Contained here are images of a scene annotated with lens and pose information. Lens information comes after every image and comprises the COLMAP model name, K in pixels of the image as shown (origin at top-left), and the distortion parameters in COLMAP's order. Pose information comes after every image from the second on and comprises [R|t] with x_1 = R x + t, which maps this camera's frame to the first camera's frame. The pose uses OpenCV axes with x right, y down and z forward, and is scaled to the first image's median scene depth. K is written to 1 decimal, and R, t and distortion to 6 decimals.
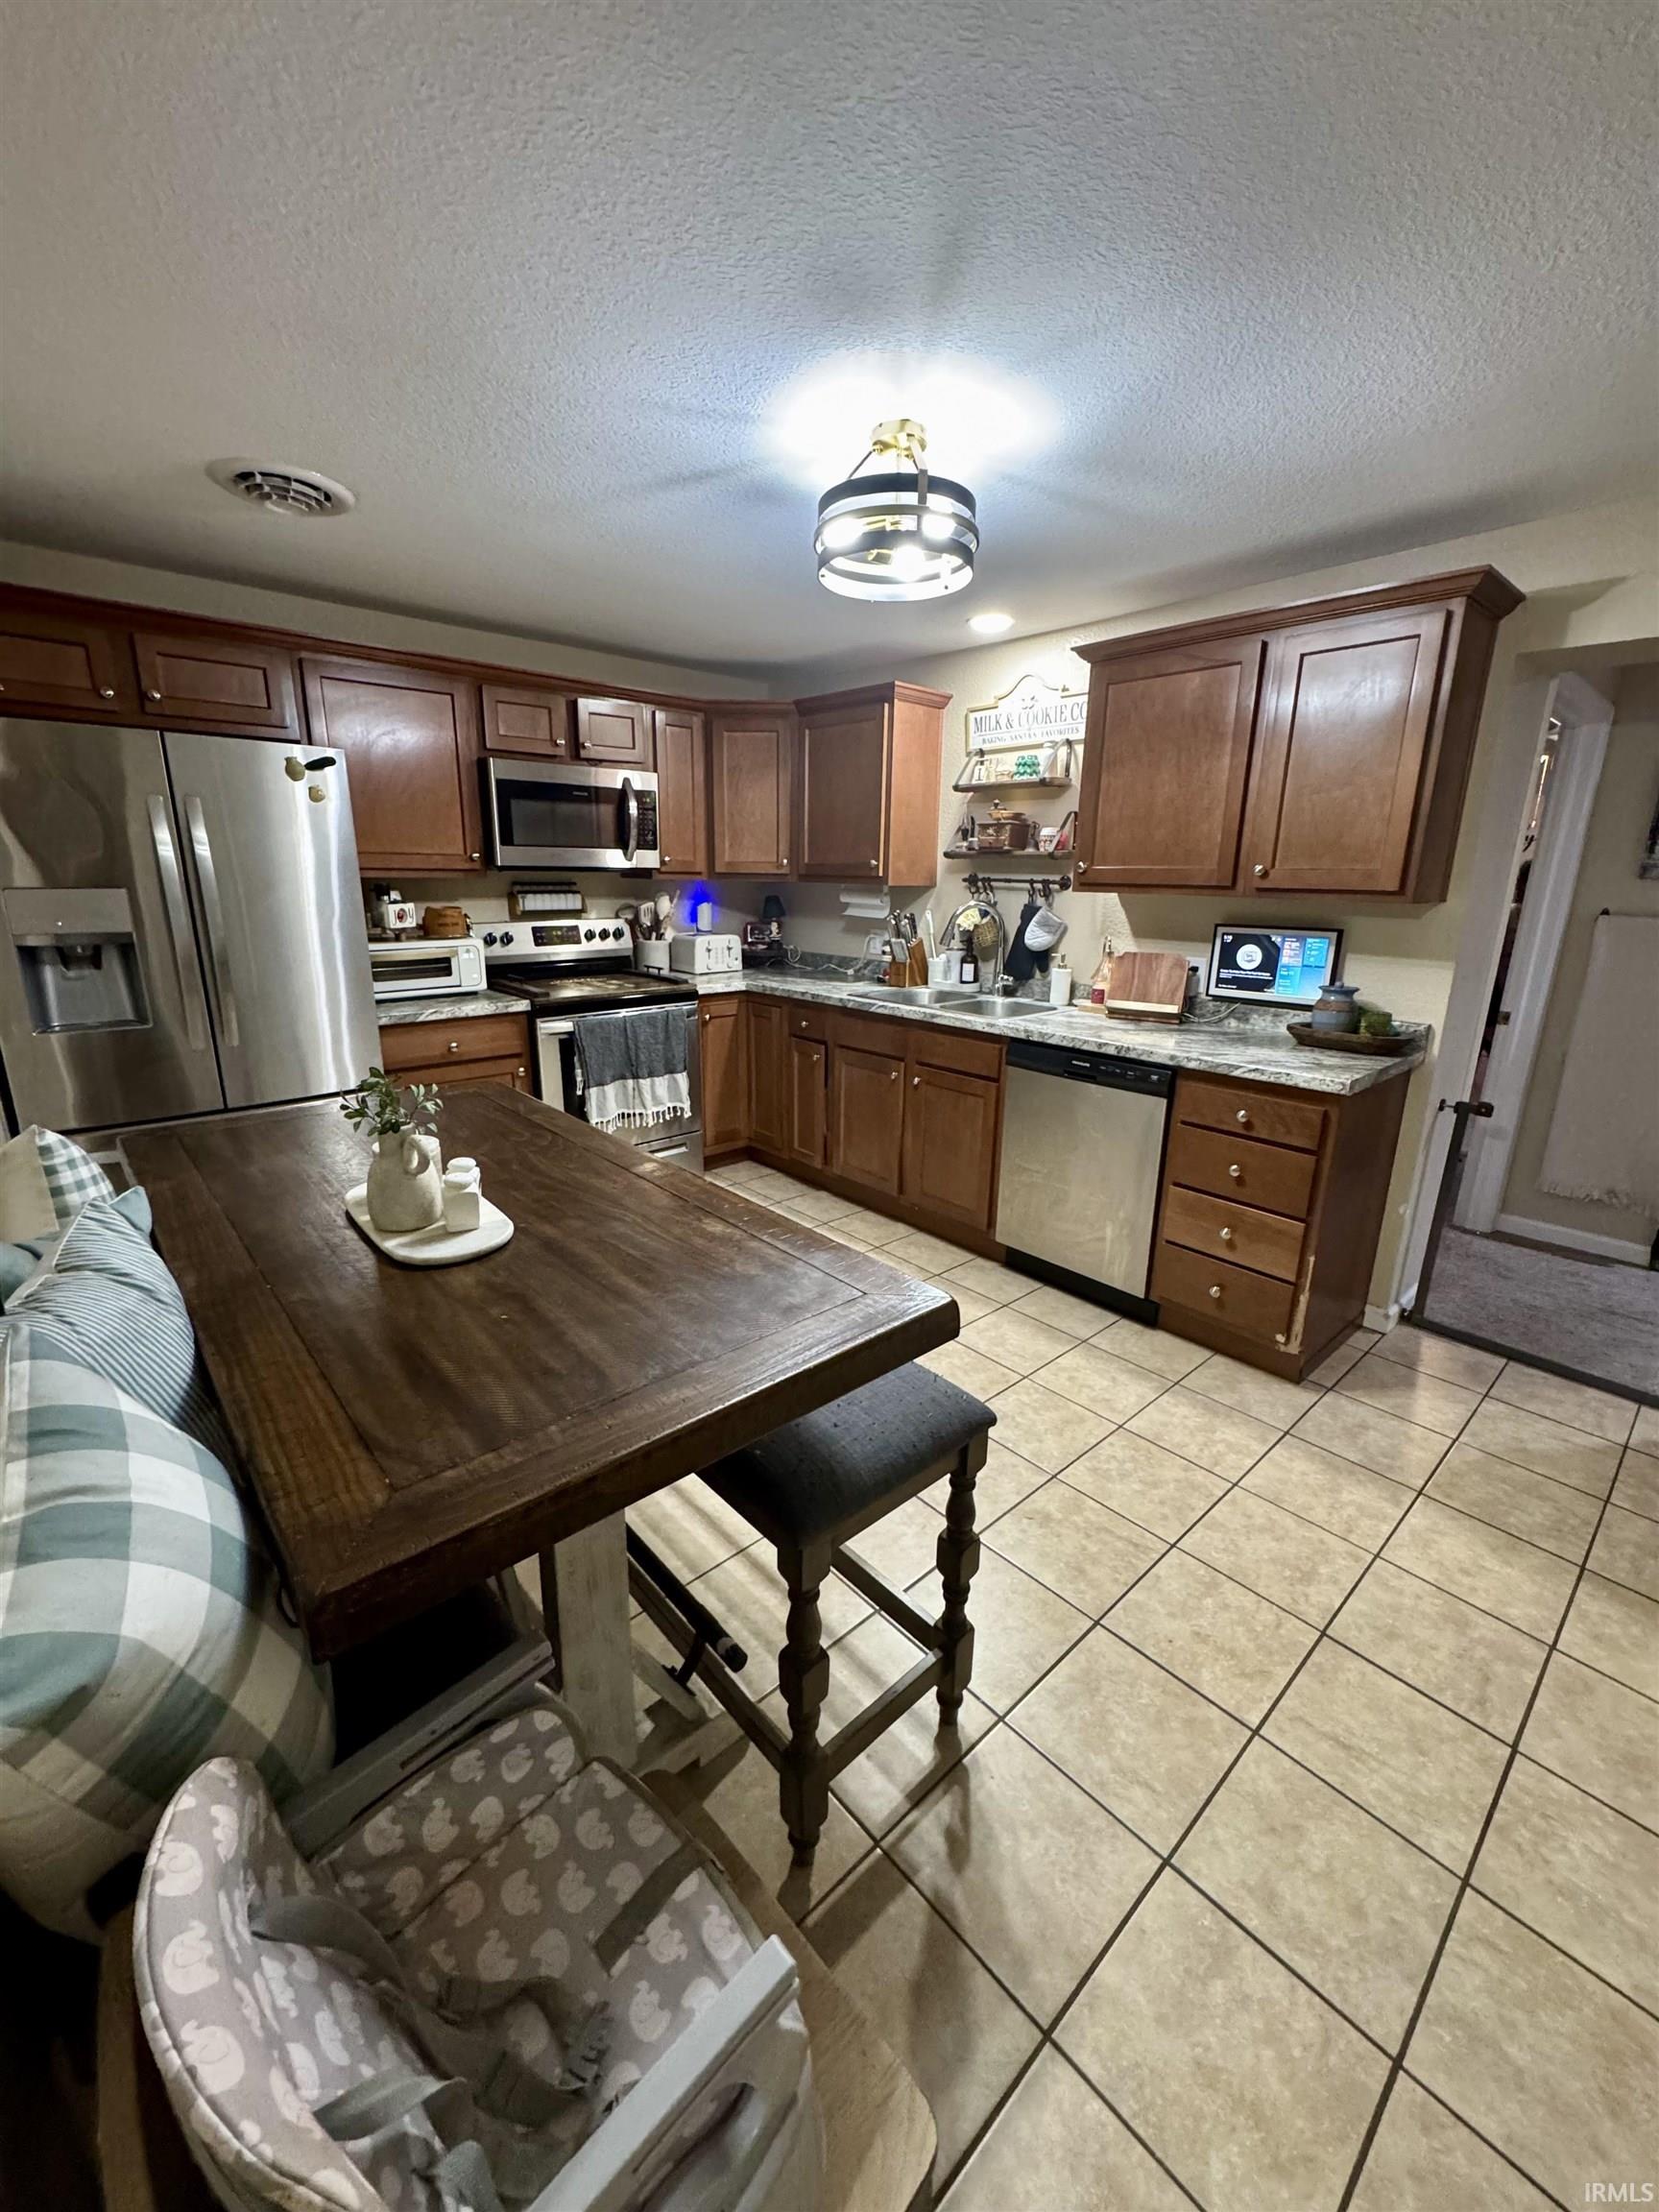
lens RADIAL K [[873.7, 0, 833.3], [0, 873.7, 1109.3], [0, 0, 1]] dist [-0.003475, 0.000095]
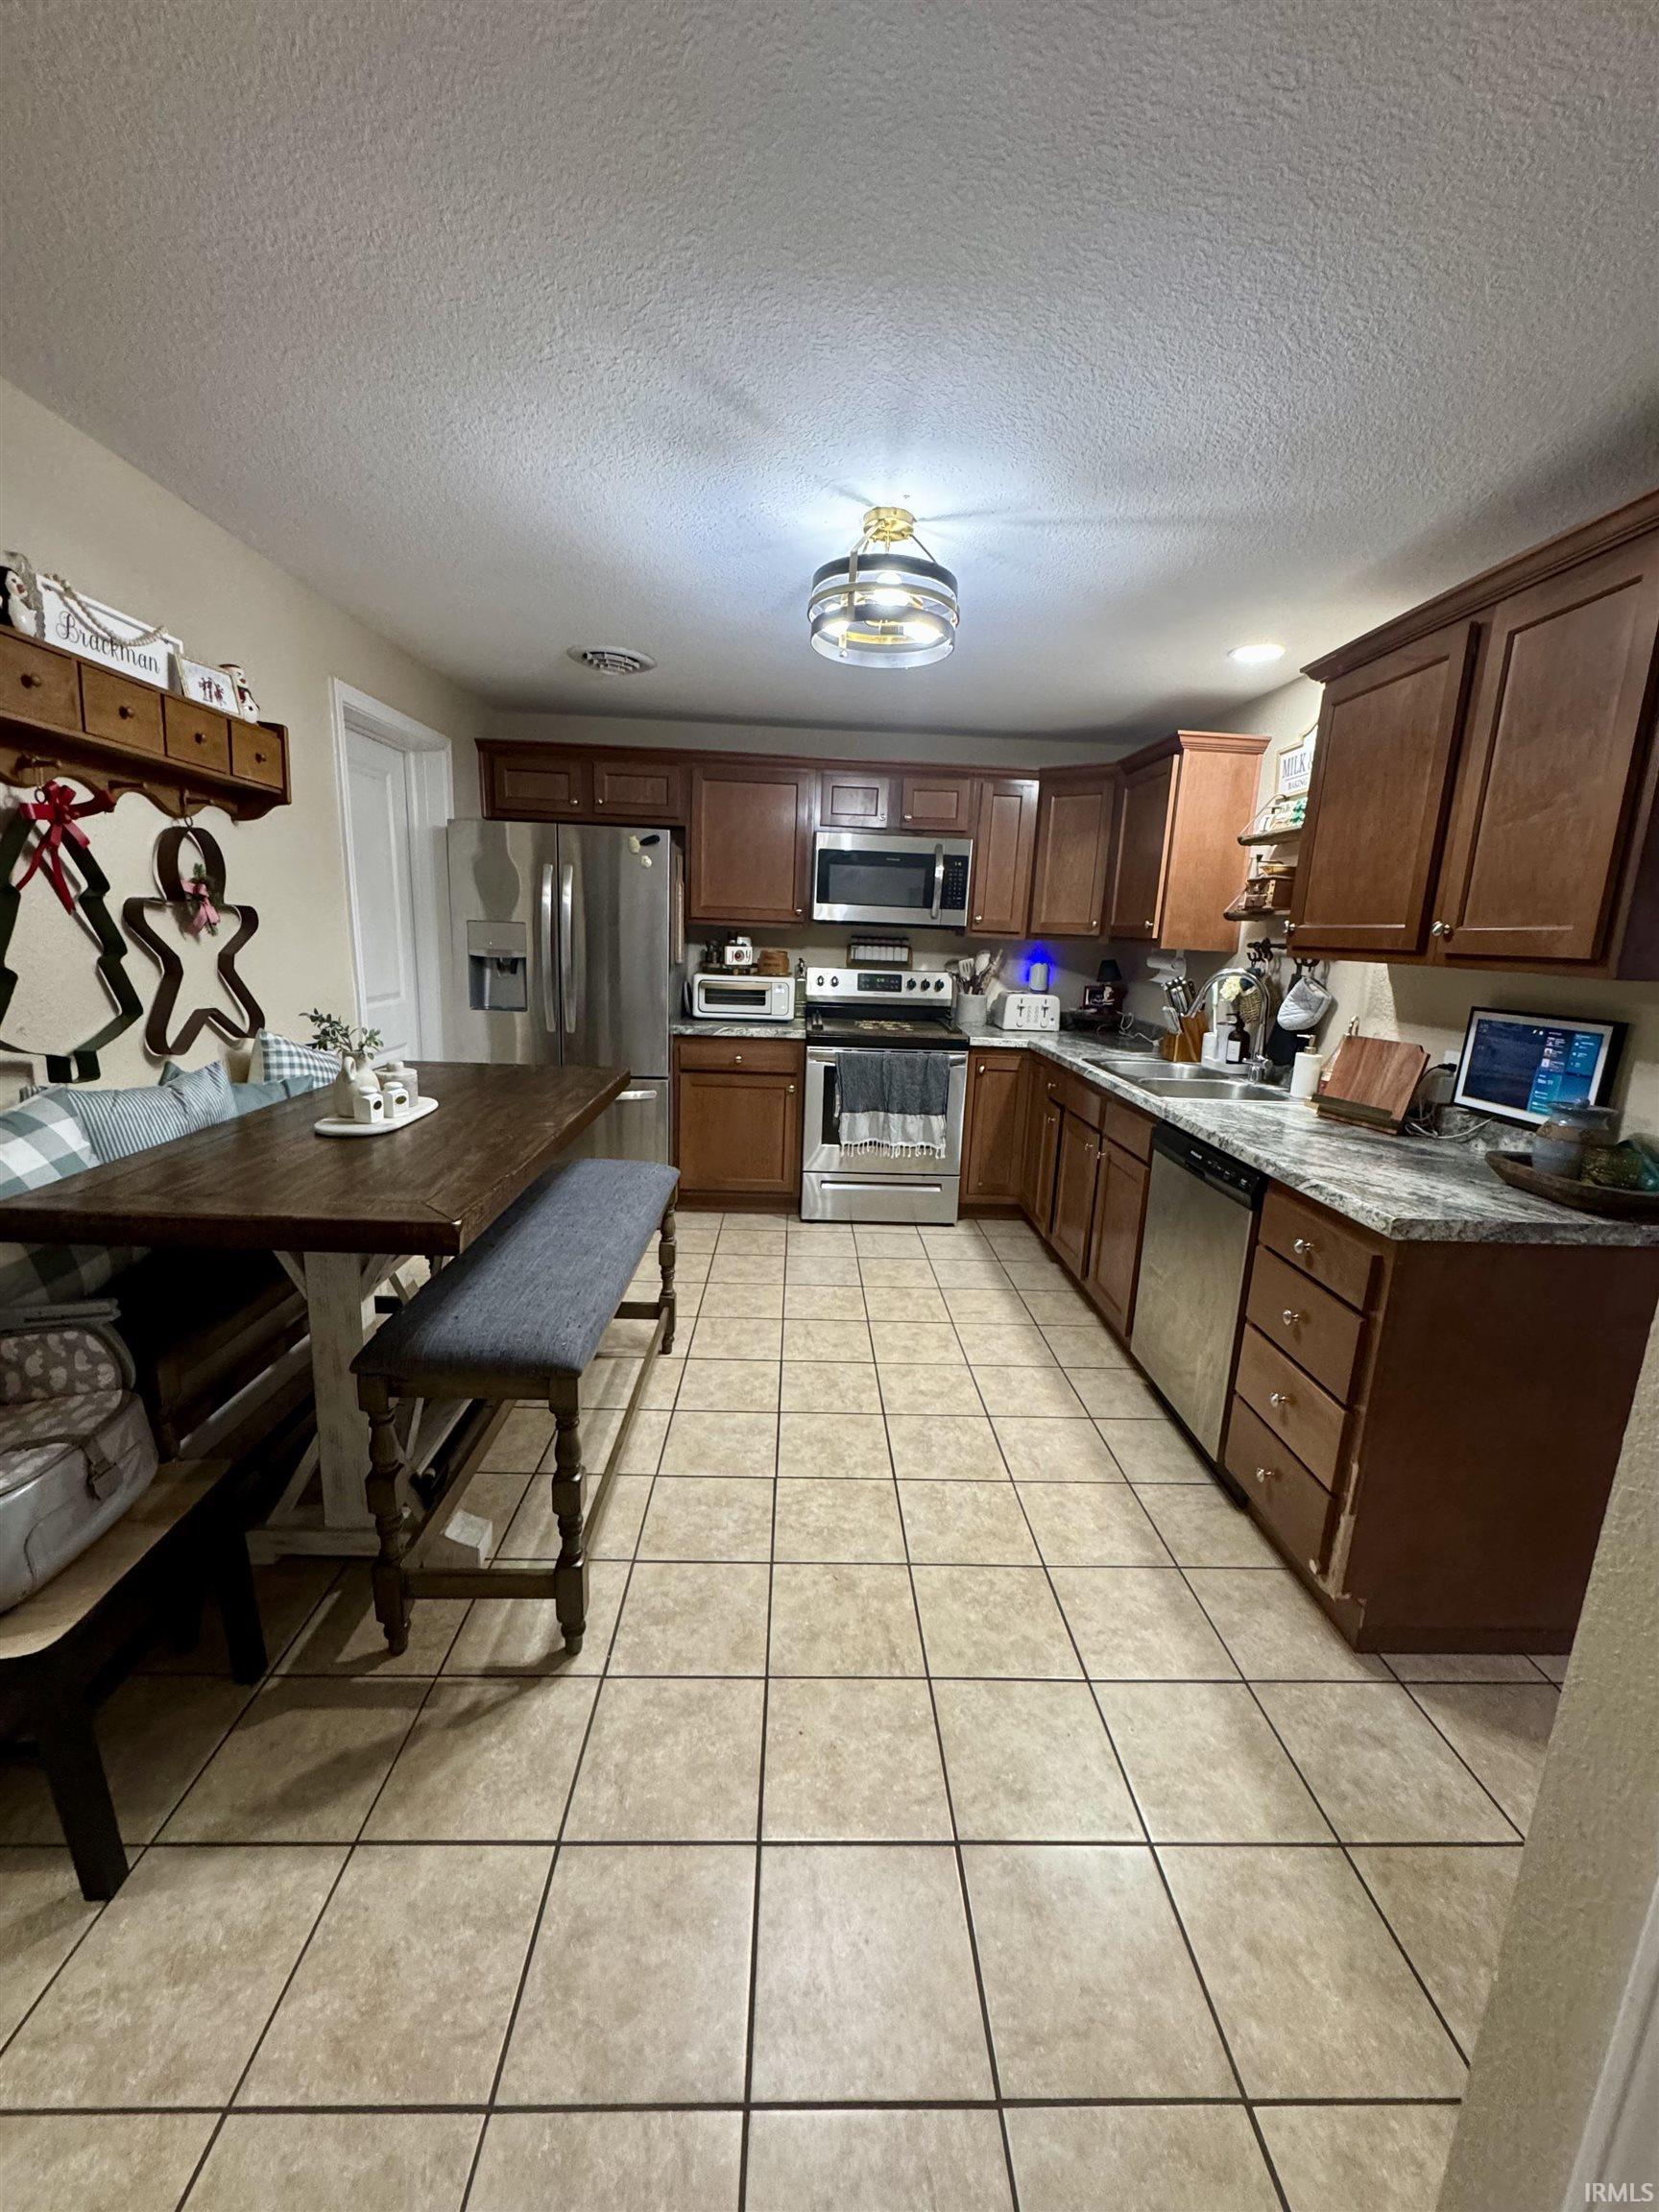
lens RADIAL K [[873.7, 0, 828.8], [0, 873.7, 1109.2], [0, 0, 1]] dist [-0.003475, 0.000095]
pose [[0.765672, 0.149577, -0.625598, 0.454294], [-0.200693, 0.979588, -0.011414, -0.012965], [0.611121, 0.134292, 0.780062, 0.112081]]
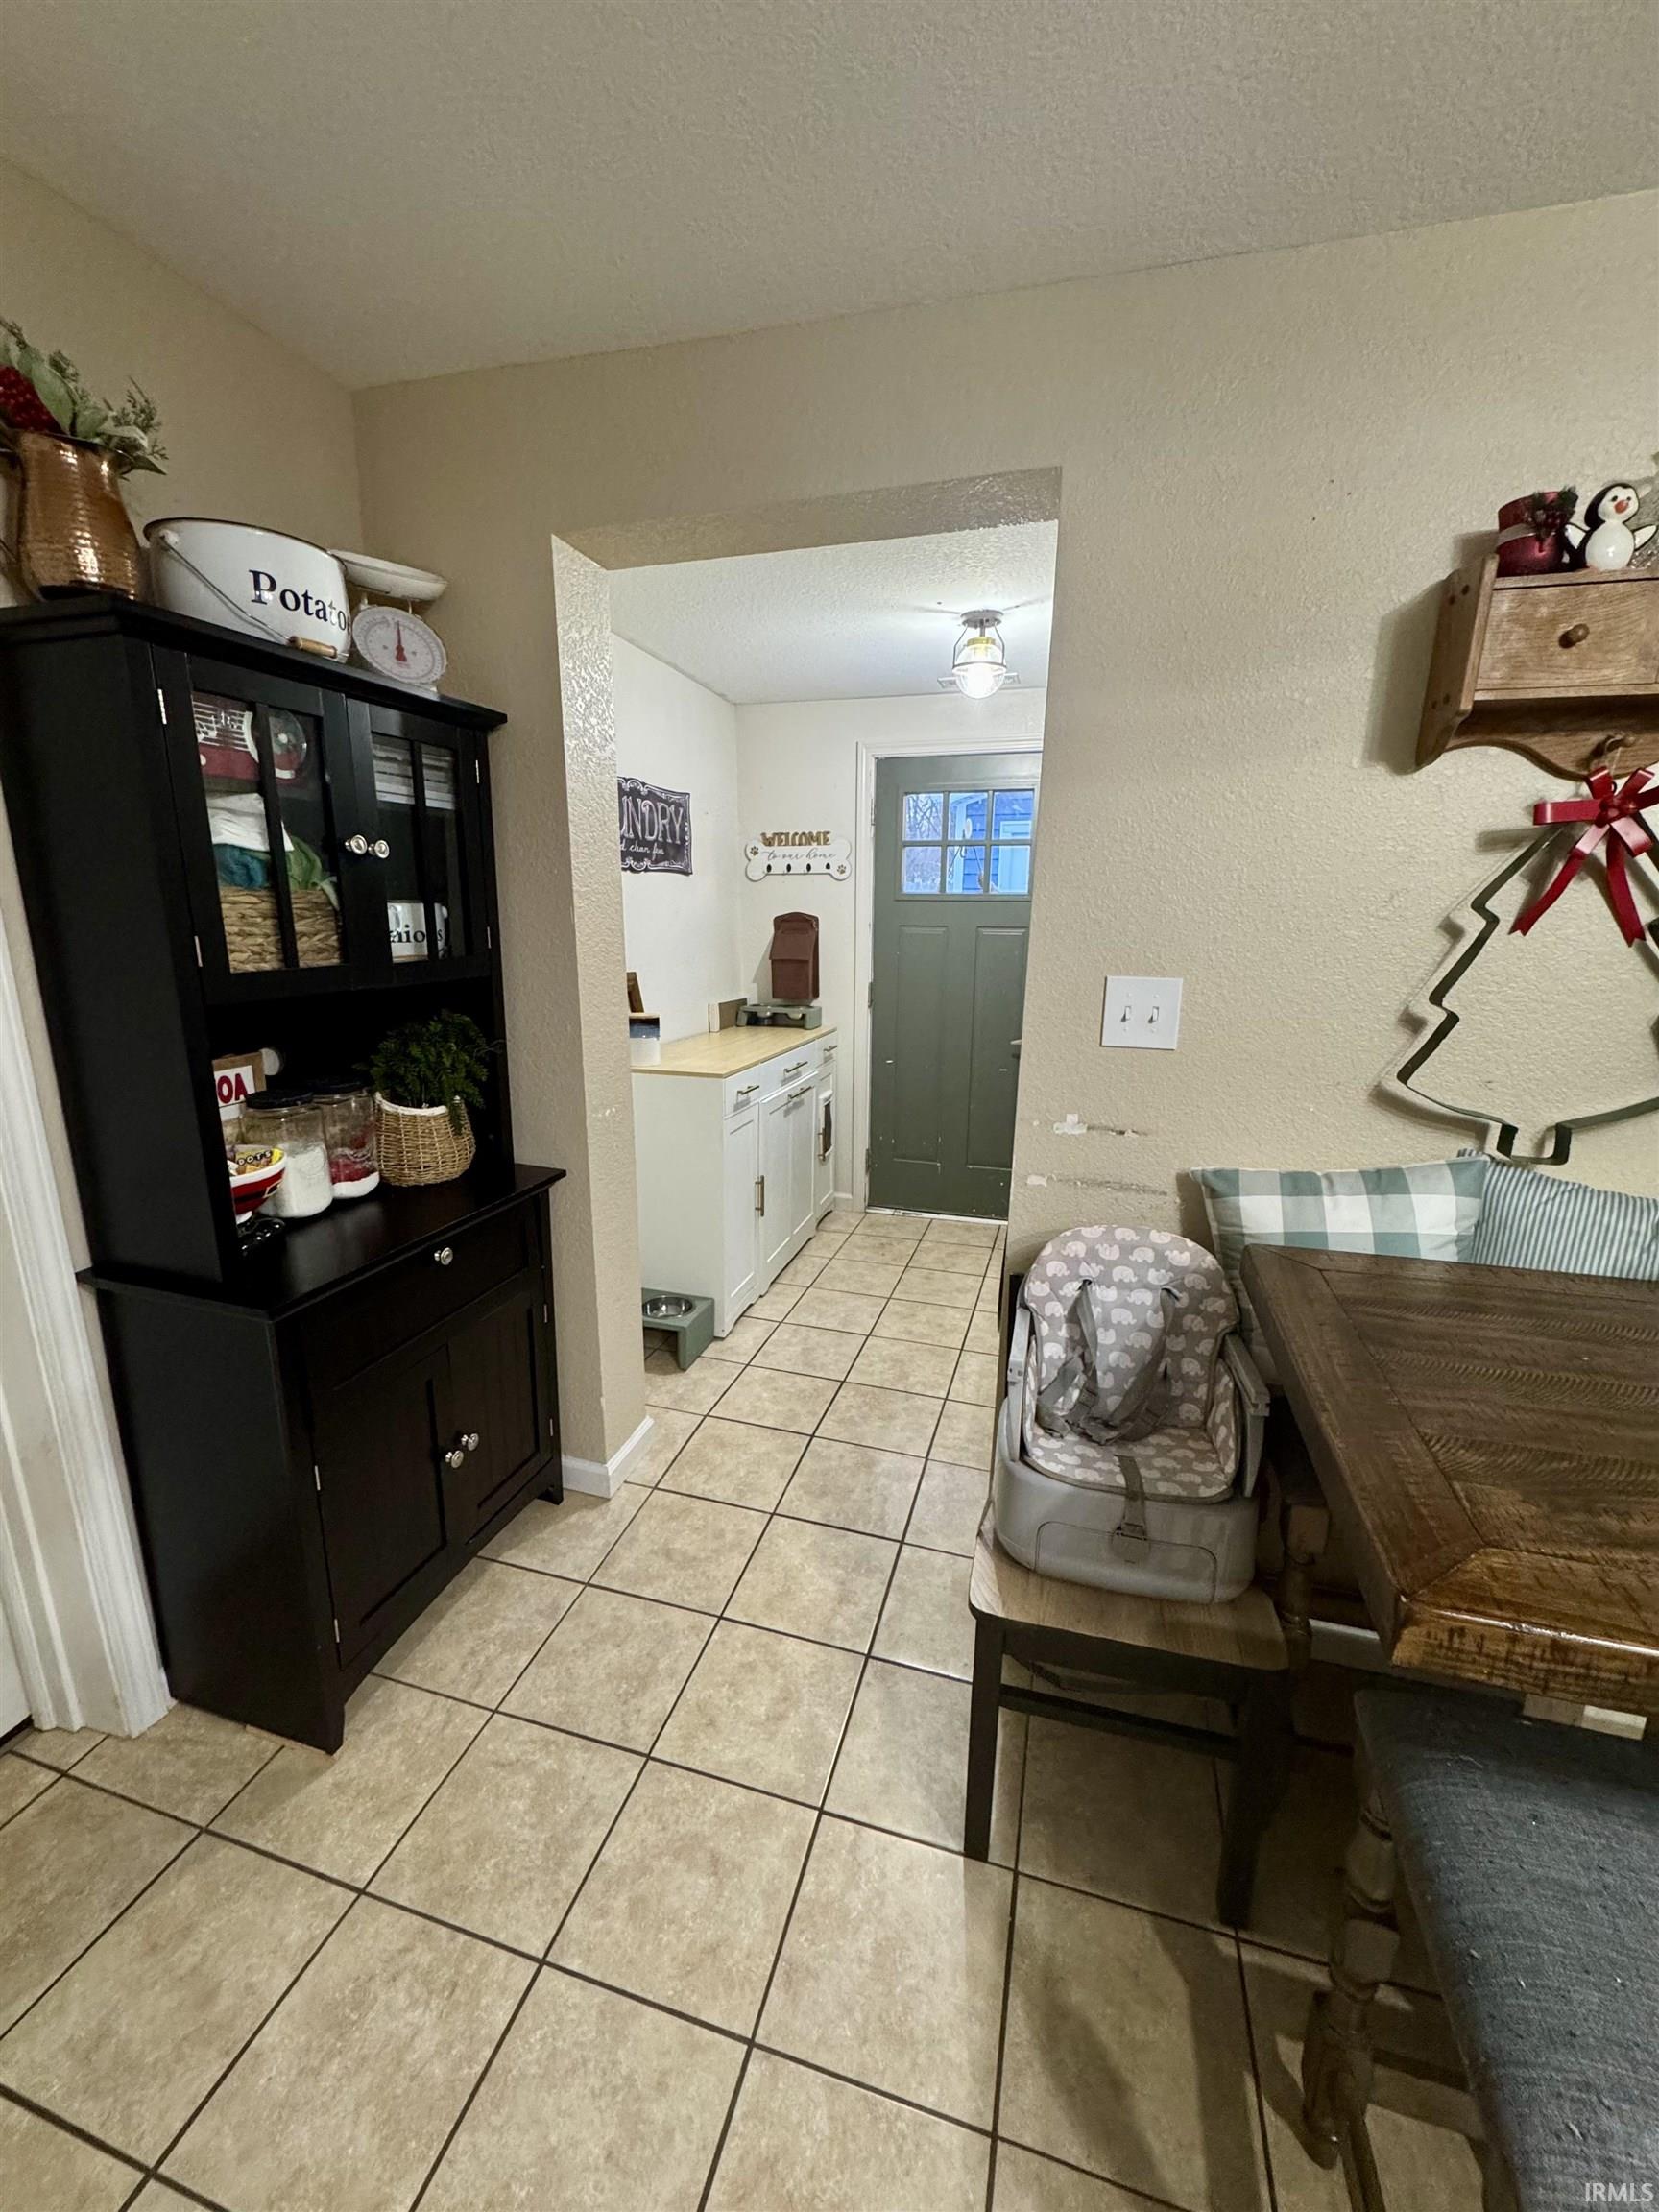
lens RADIAL K [[873.7, 0, 829.5], [0, 873.7, 1106.1], [0, 0, 1]] dist [-0.003475, 0.000095]
pose [[-0.851926, 0.103400, -0.513352, 0.255892], [-0.152688, 0.888666, 0.432387, -0.094823], [0.500907, 0.446744, -0.741291, 0.376091]]
